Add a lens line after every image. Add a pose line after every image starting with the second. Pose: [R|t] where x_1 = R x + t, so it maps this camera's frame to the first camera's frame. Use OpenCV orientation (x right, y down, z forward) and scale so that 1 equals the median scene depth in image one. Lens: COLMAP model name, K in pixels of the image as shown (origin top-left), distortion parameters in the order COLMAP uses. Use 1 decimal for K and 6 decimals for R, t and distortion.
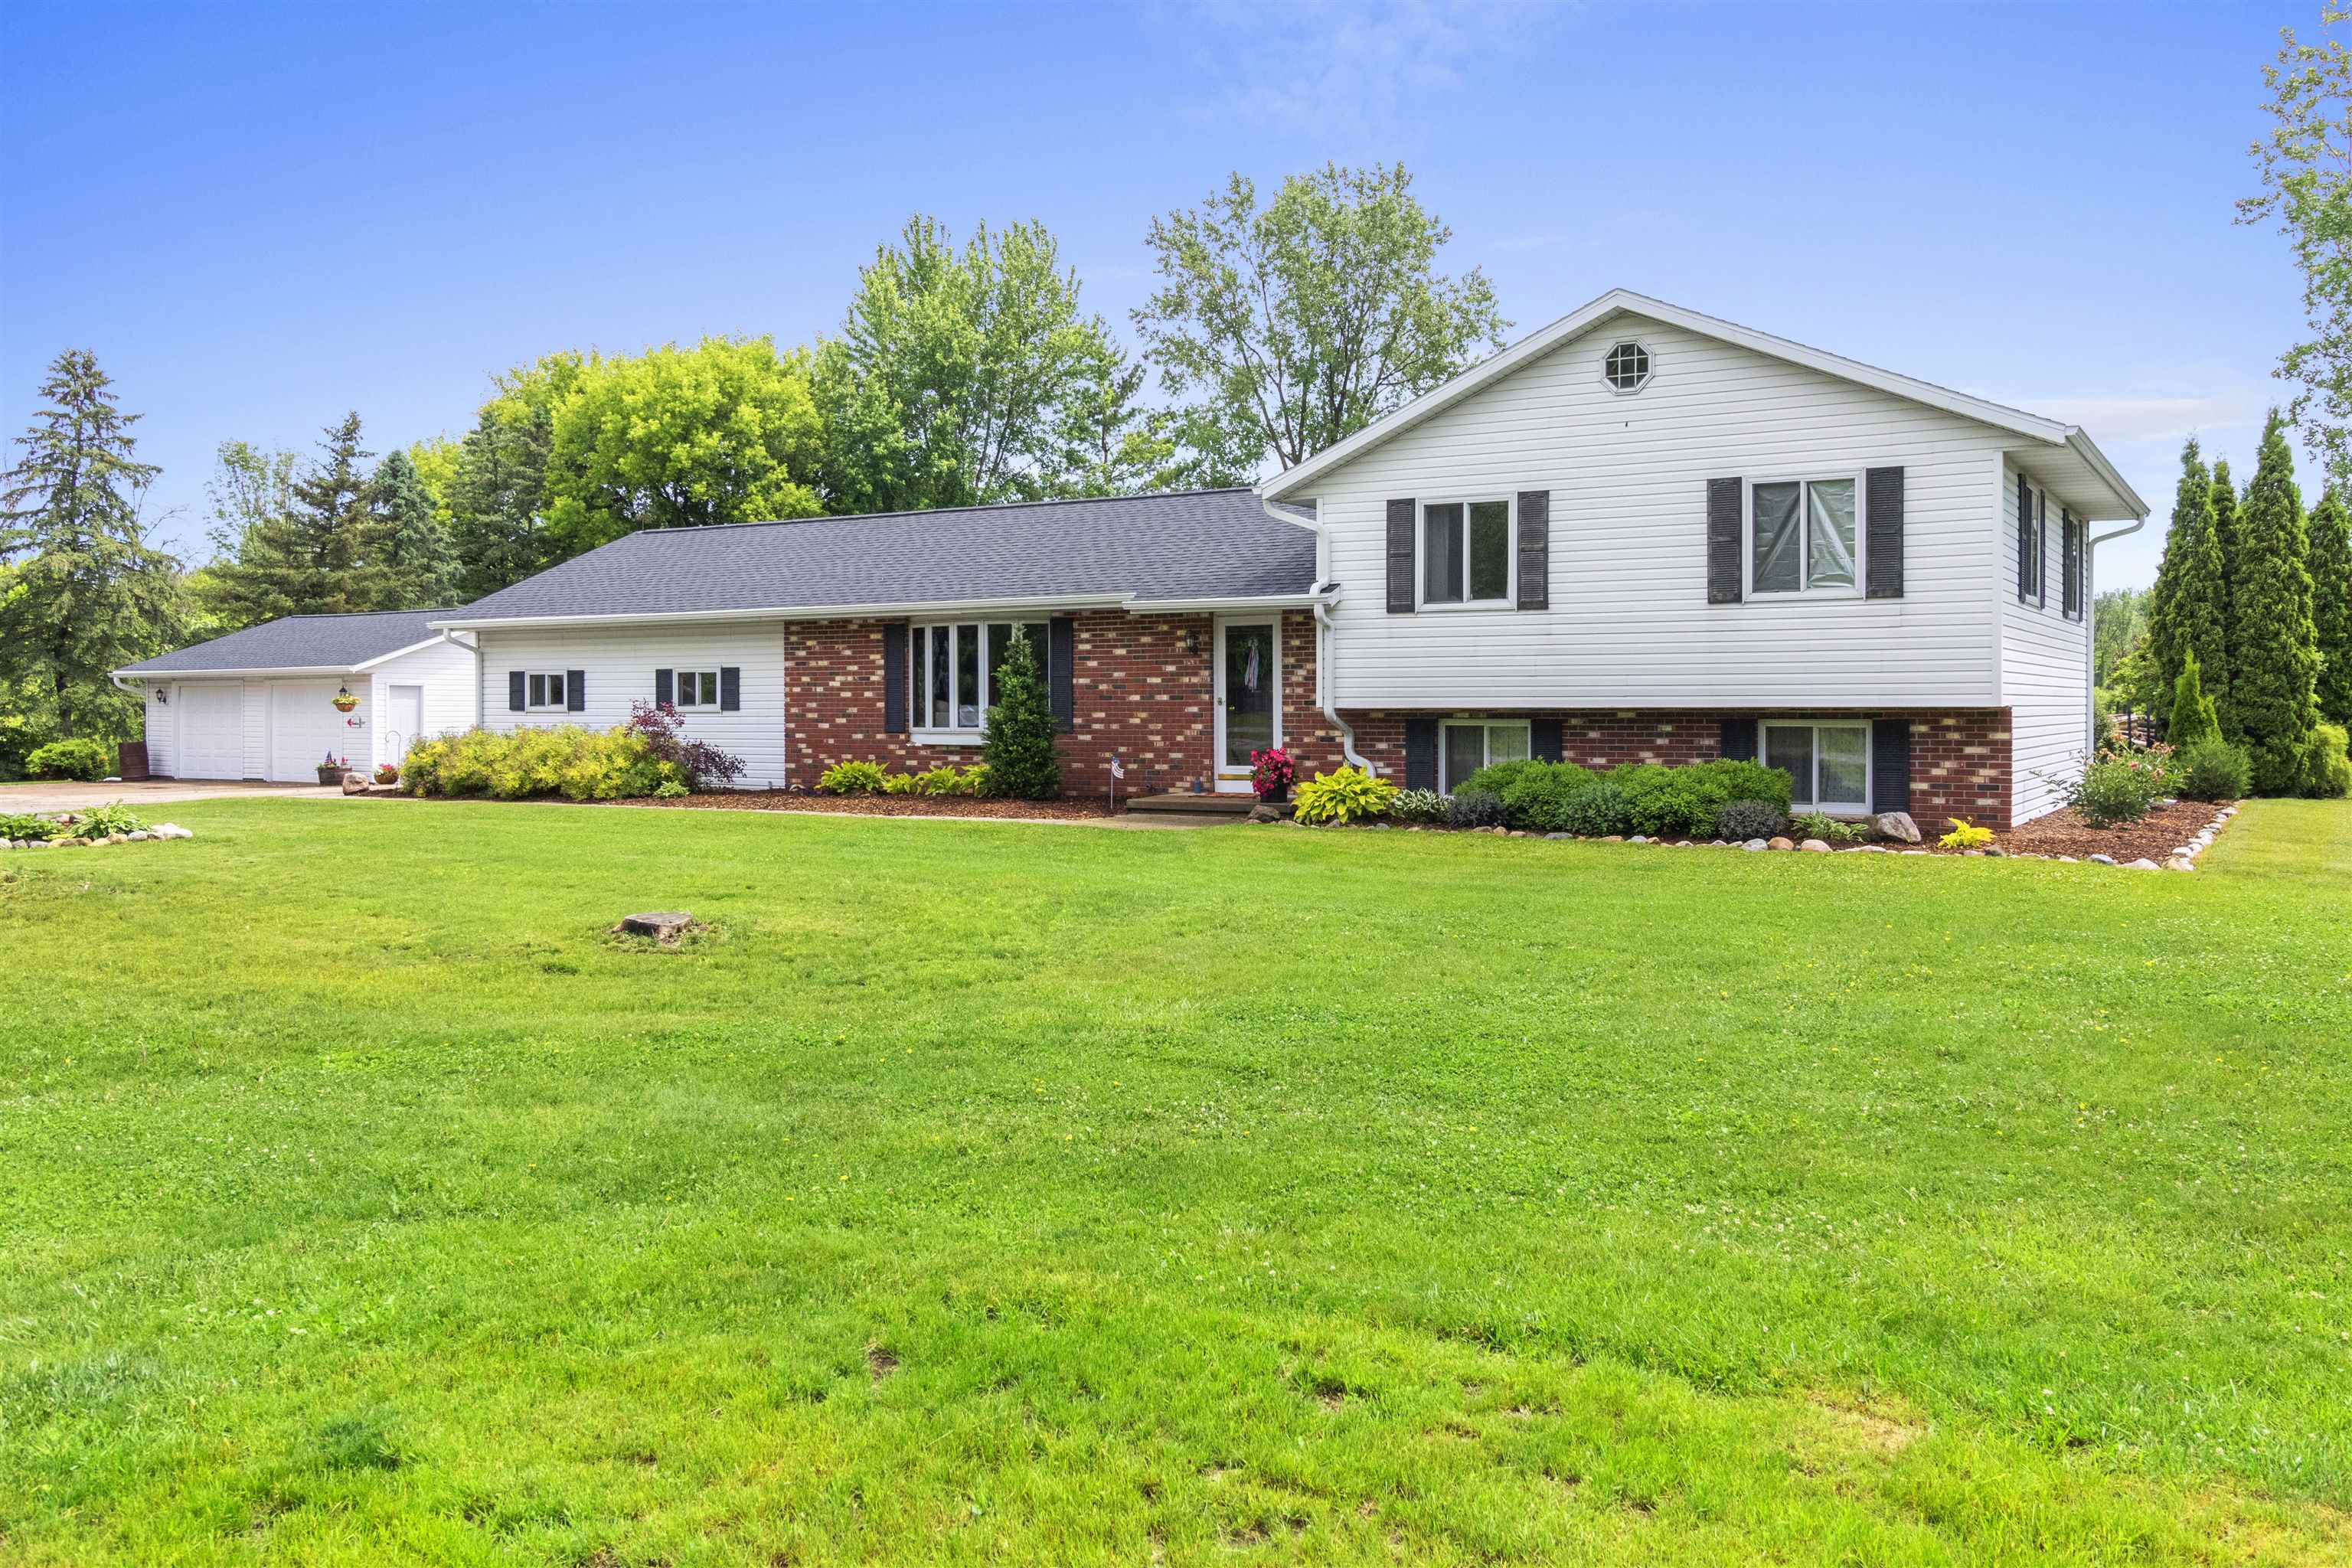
lens RADIAL K [[1864.8, 0, 1184.2], [0, 1864.8, 760.4], [0, 0, 1]] dist [0.005884, 0.005543]
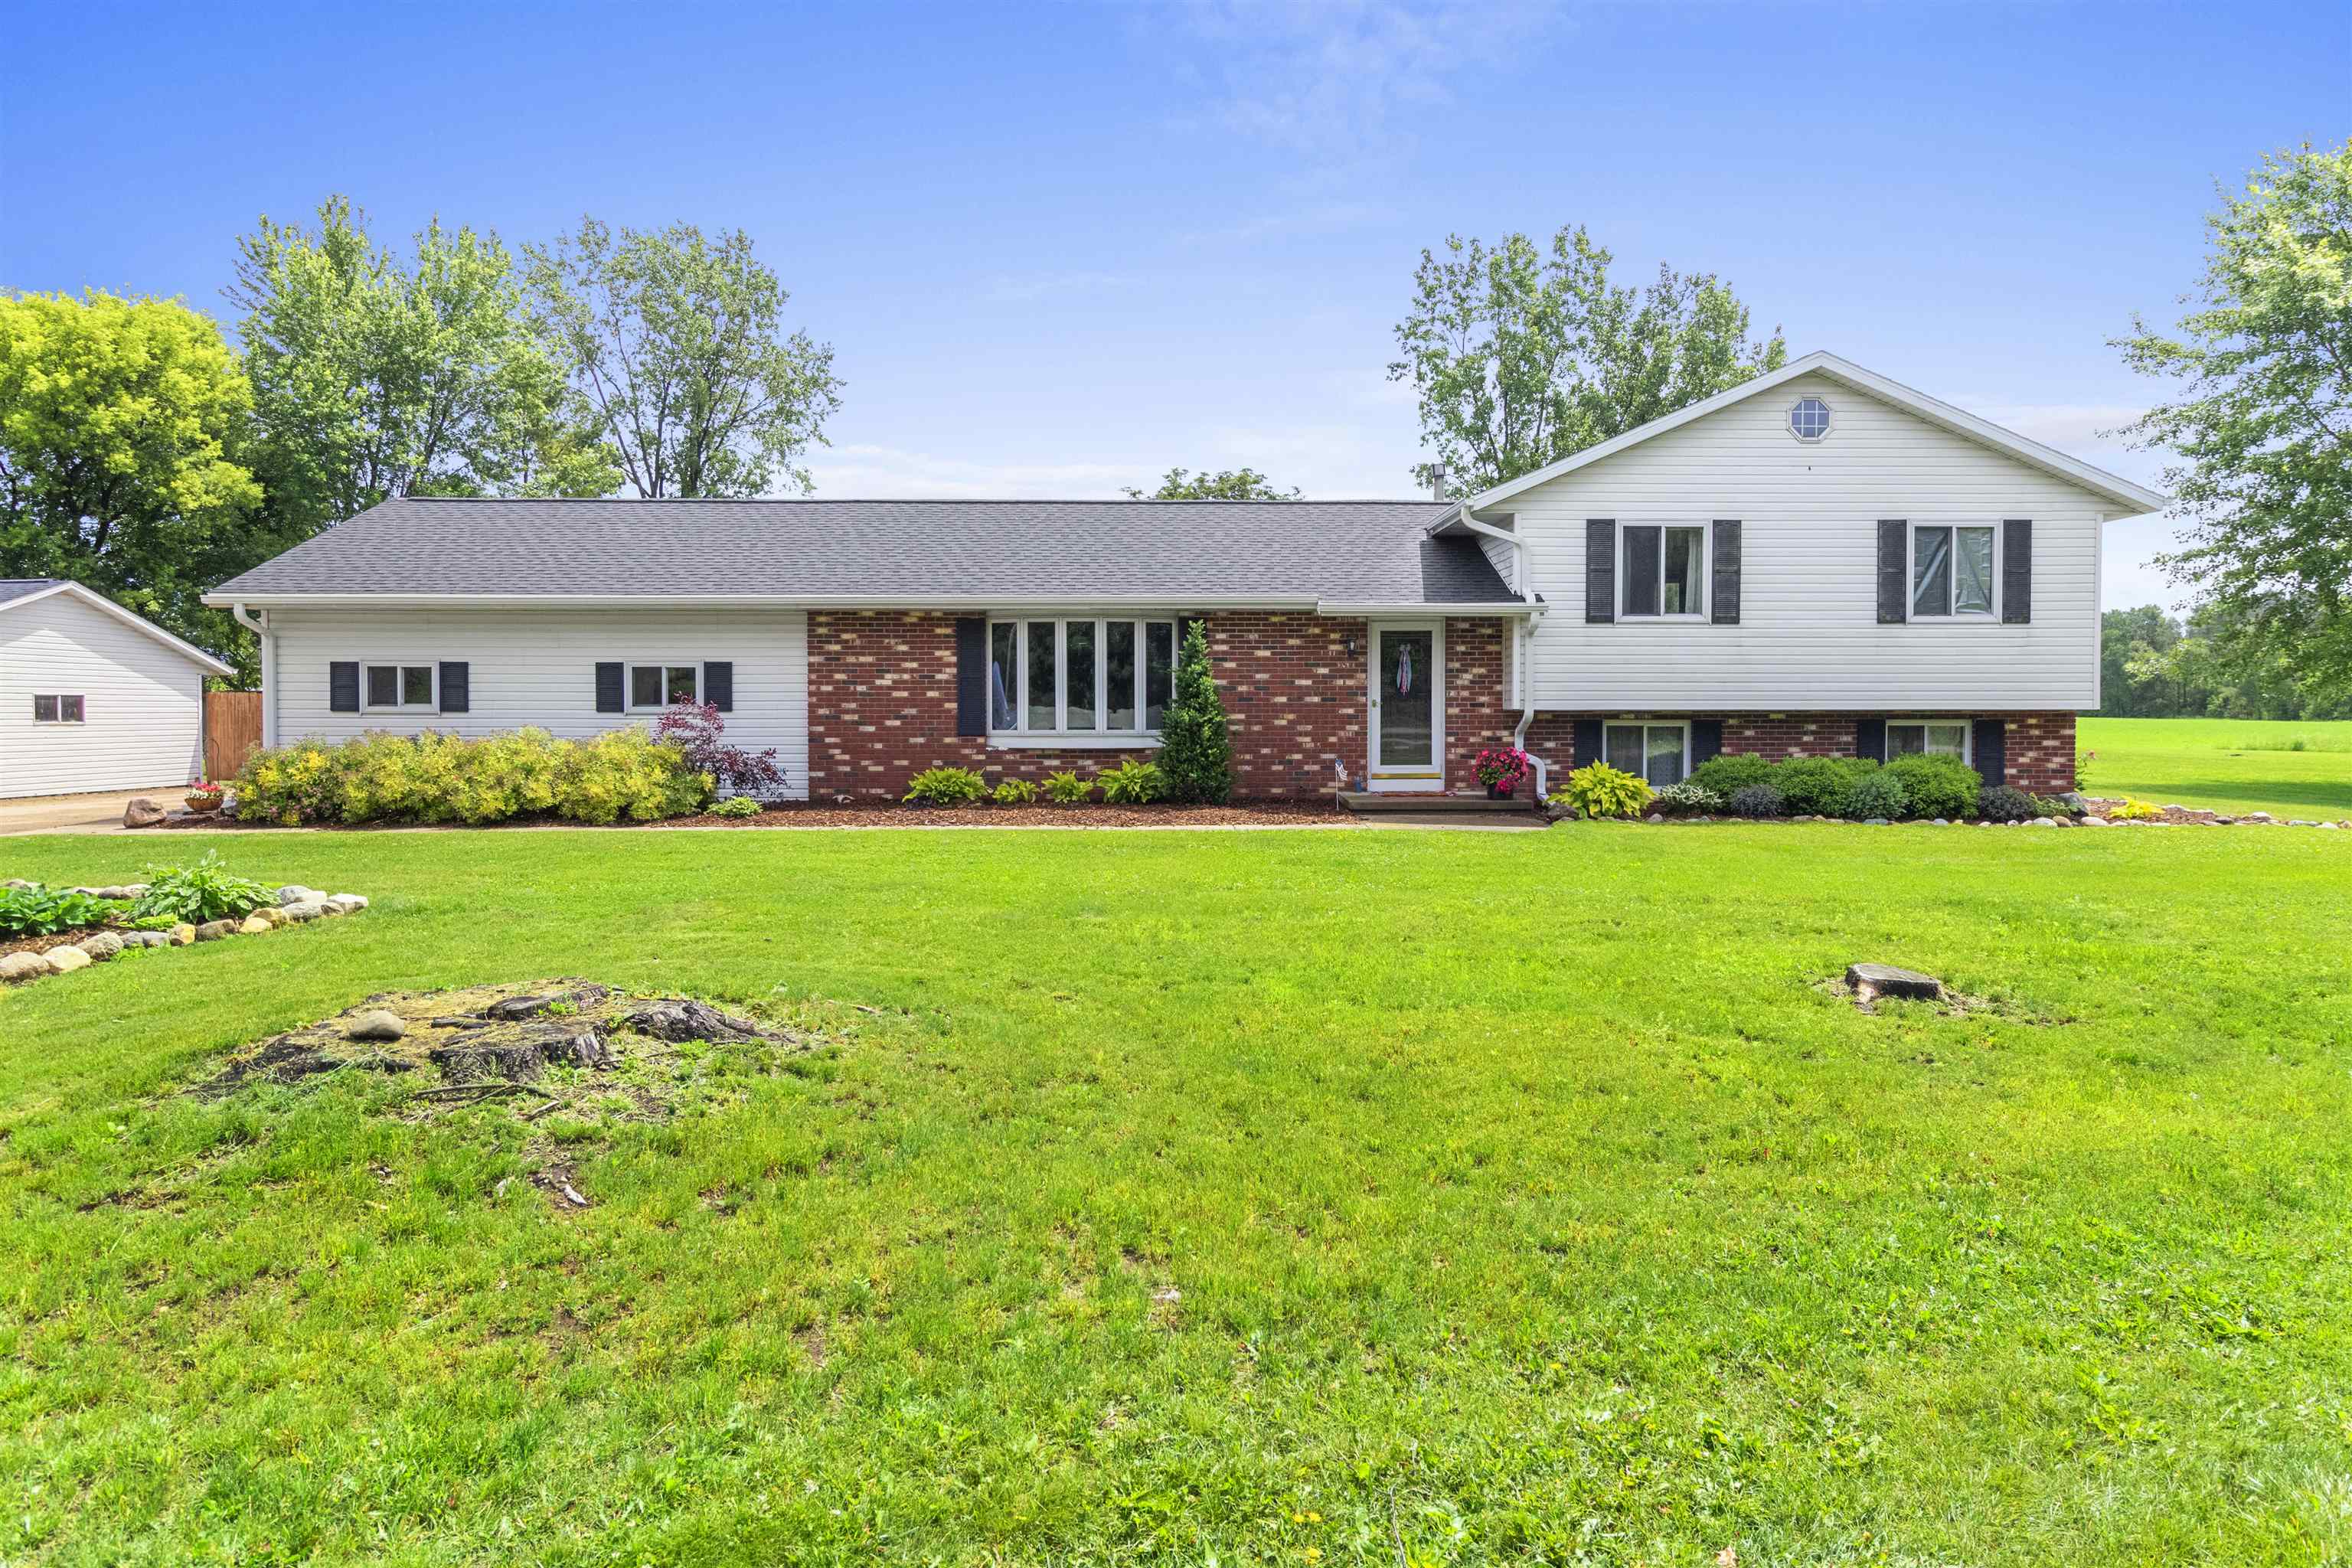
lens RADIAL K [[1440.0, 0, 1192.7], [0, 1440.0, 767.4], [0, 0, 1]] dist [0.006862, -0.006060]
pose [[0.844215, -0.020313, 0.535620, -0.446429], [0.013693, 0.999773, 0.016335, -0.009382], [-0.535831, -0.006456, 0.844301, 0.339199]]
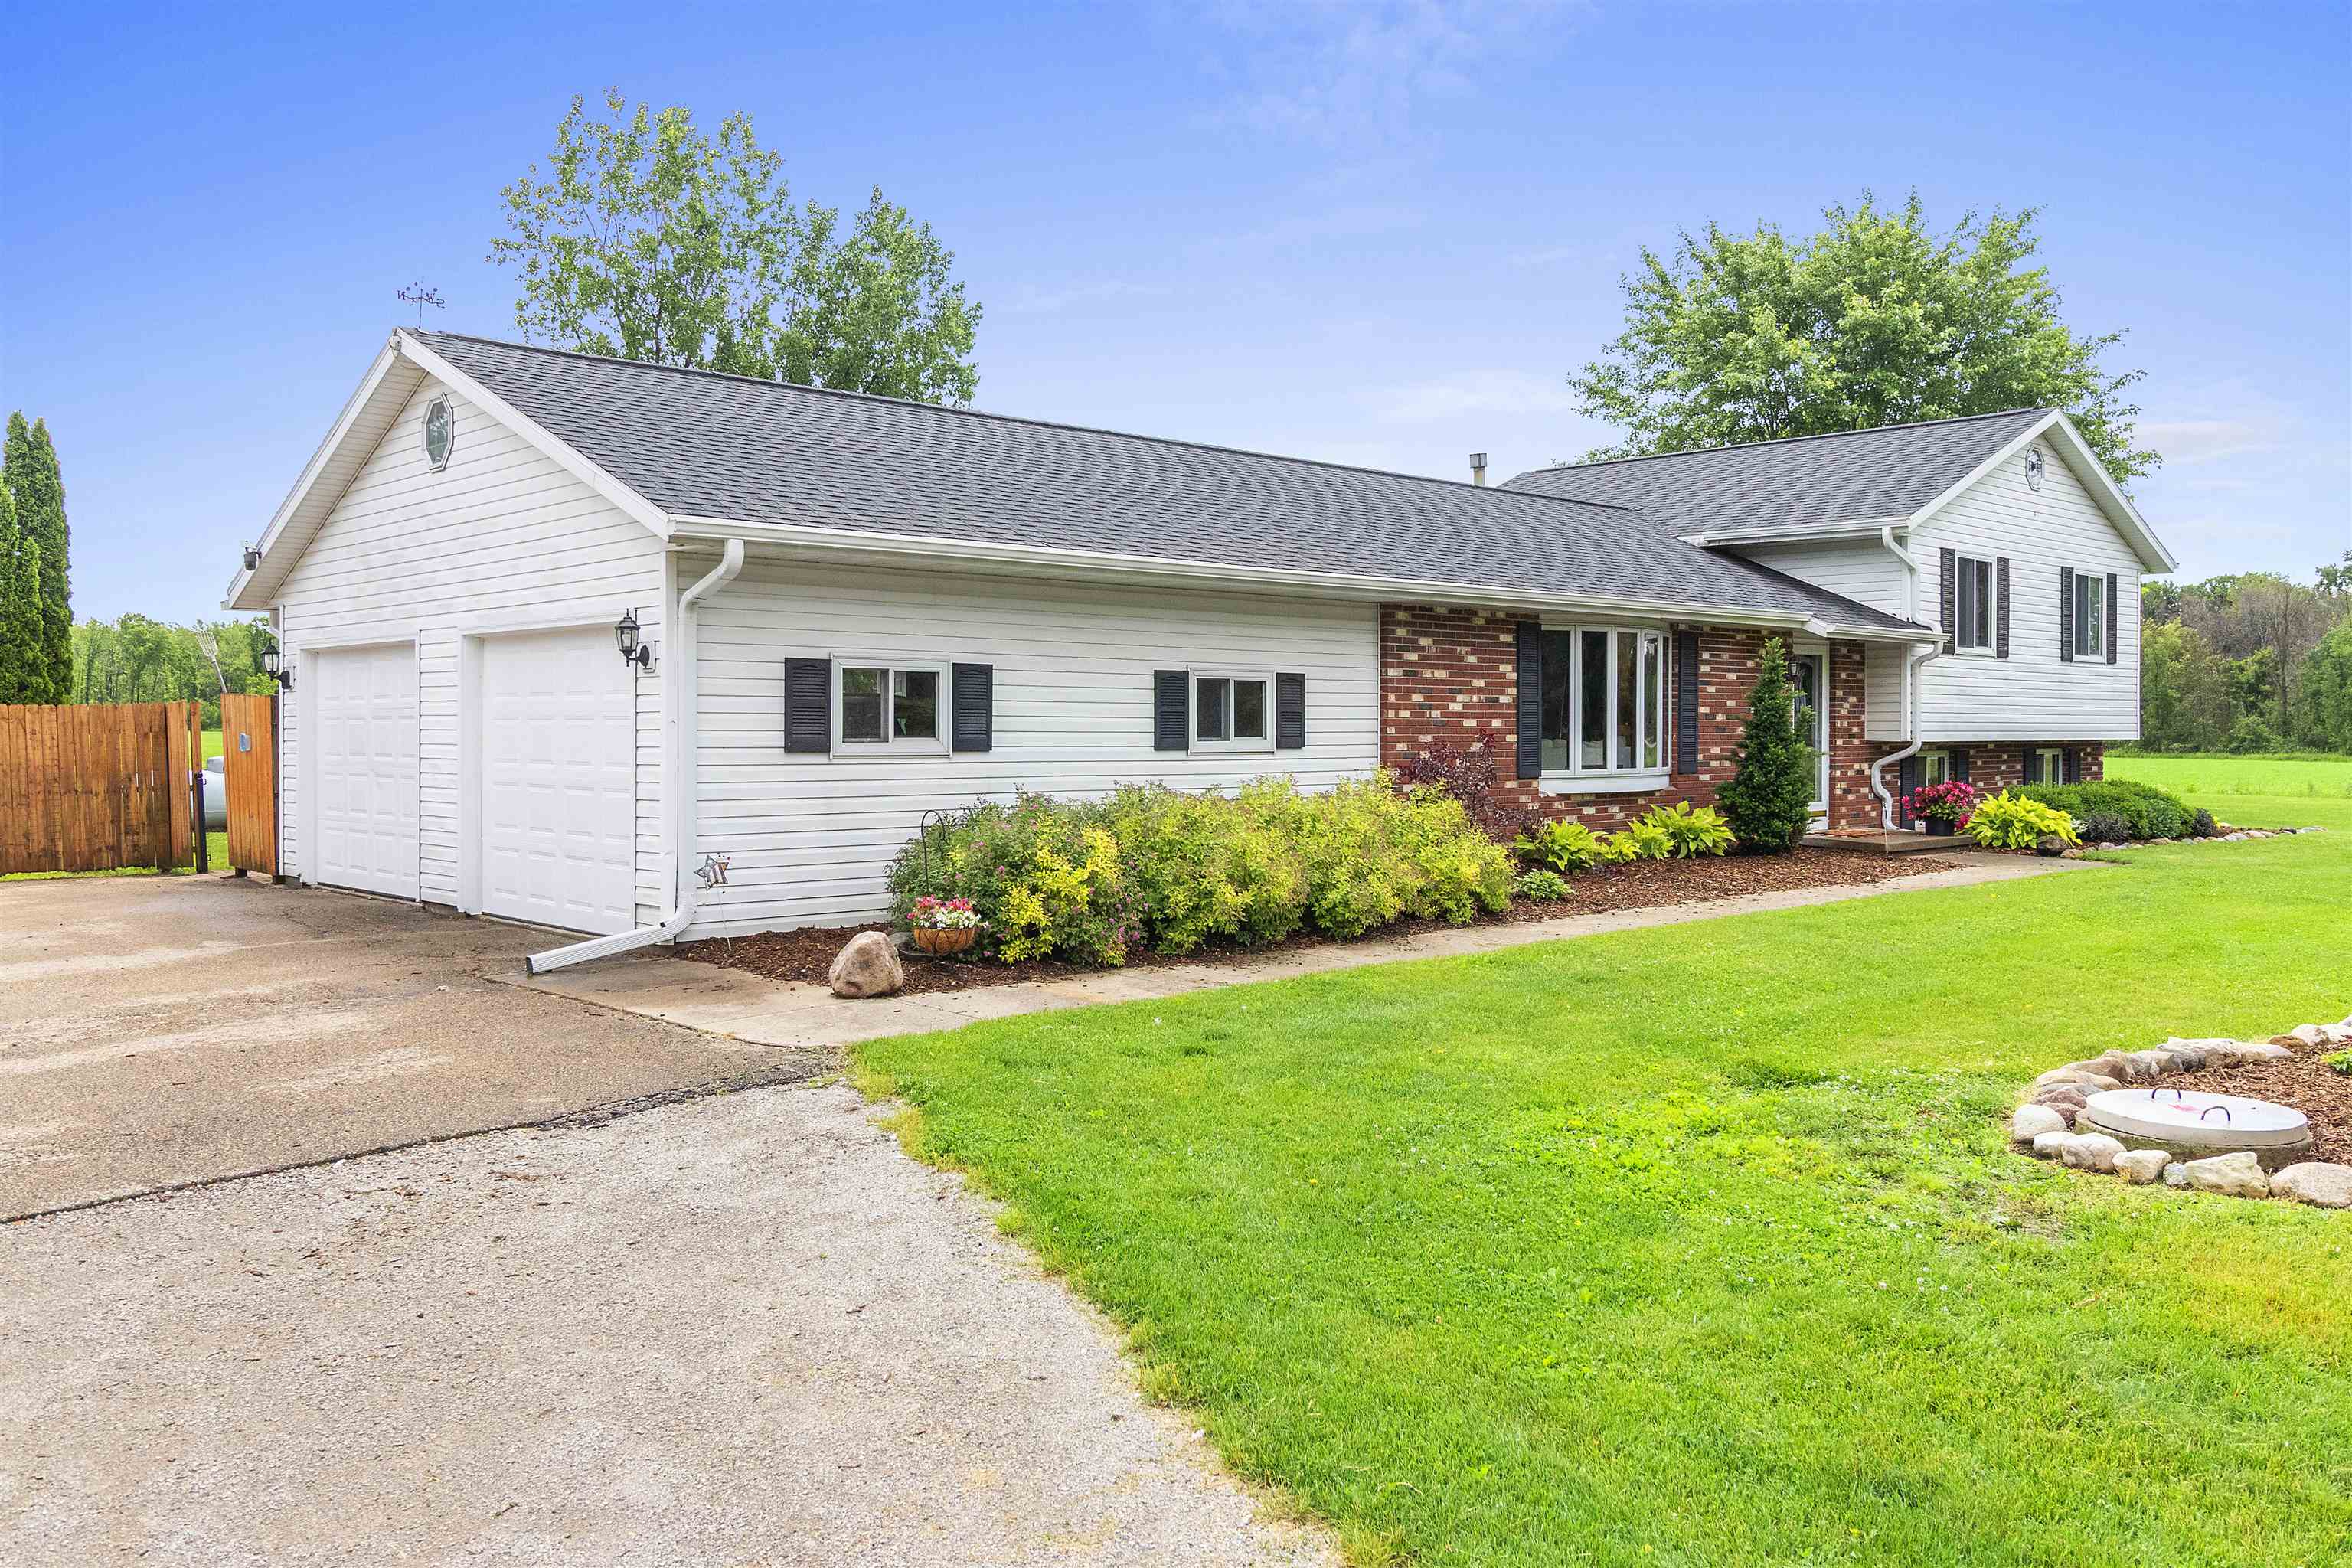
lens RADIAL K [[1864.8, 0, 1192.3], [0, 1864.8, 679.2], [0, 0, 1]] dist [0.005884, 0.005543]
pose [[0.254557, 0.025553, 0.966720, -0.862640], [0.023001, 0.999208, -0.032469, -0.032216], [-0.966784, 0.030501, 0.253767, 0.946368]]
